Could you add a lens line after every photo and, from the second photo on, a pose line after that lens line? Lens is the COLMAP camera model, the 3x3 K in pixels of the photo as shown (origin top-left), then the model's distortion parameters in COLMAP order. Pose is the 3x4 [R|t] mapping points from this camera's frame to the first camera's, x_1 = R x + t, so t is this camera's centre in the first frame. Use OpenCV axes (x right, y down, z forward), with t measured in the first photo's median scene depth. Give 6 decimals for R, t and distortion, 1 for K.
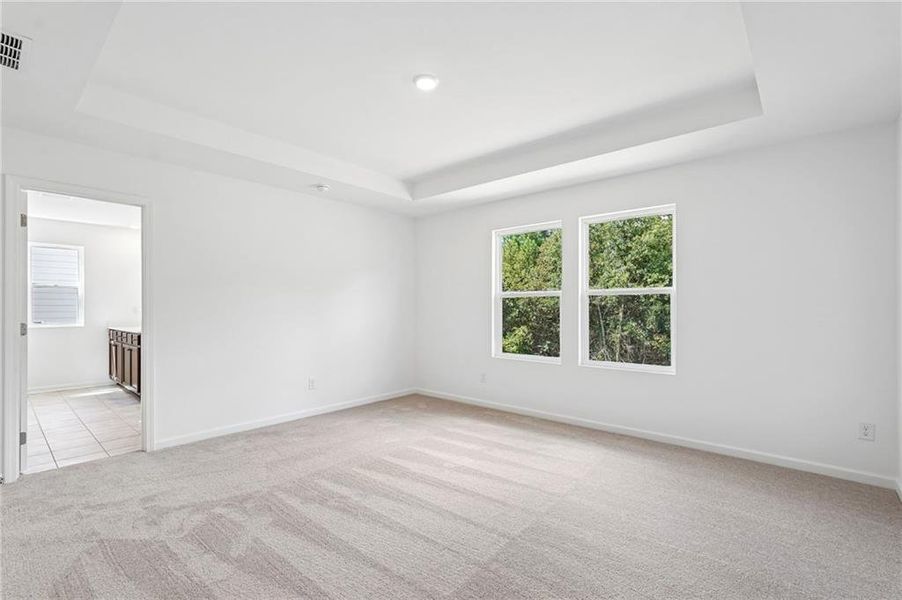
lens RADIAL K [[408.2, 0, 451.4], [0, 408.2, 300.8], [0, 0, 1]] dist [-0.009064, 0.006932]
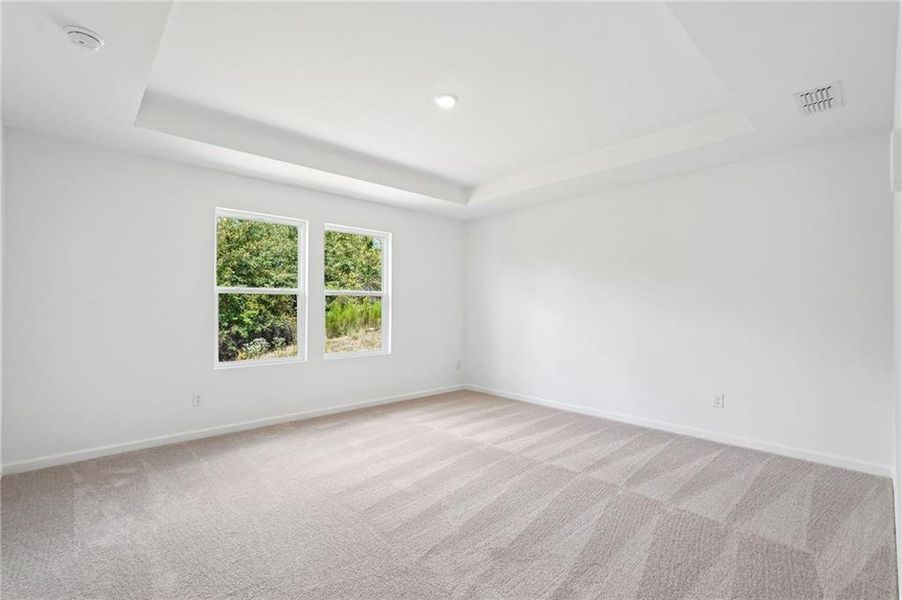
lens RADIAL K [[408.2, 0, 451.4], [0, 408.2, 300.8], [0, 0, 1]] dist [-0.009064, 0.006932]
pose [[0.109187, 0.011875, 0.993950, -0.657953], [-0.025770, 0.999626, -0.009111, 0.001501], [-0.993687, -0.024619, 0.109452, 0.495227]]
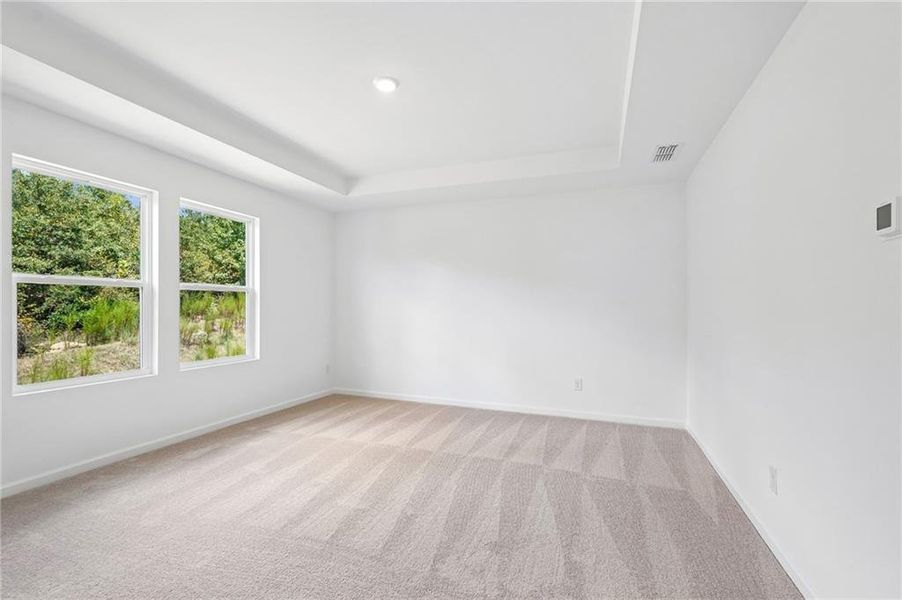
lens RADIAL K [[415.2, 0, 437.2], [0, 415.2, 304.1], [0, 0, 1]] dist [0.012646, 0.000565]
pose [[-0.337649, 0.000580, 0.941272, -0.624009], [-0.033515, 0.999358, -0.012638, 0.008909], [-0.940675, -0.035814, -0.337413, 0.717510]]
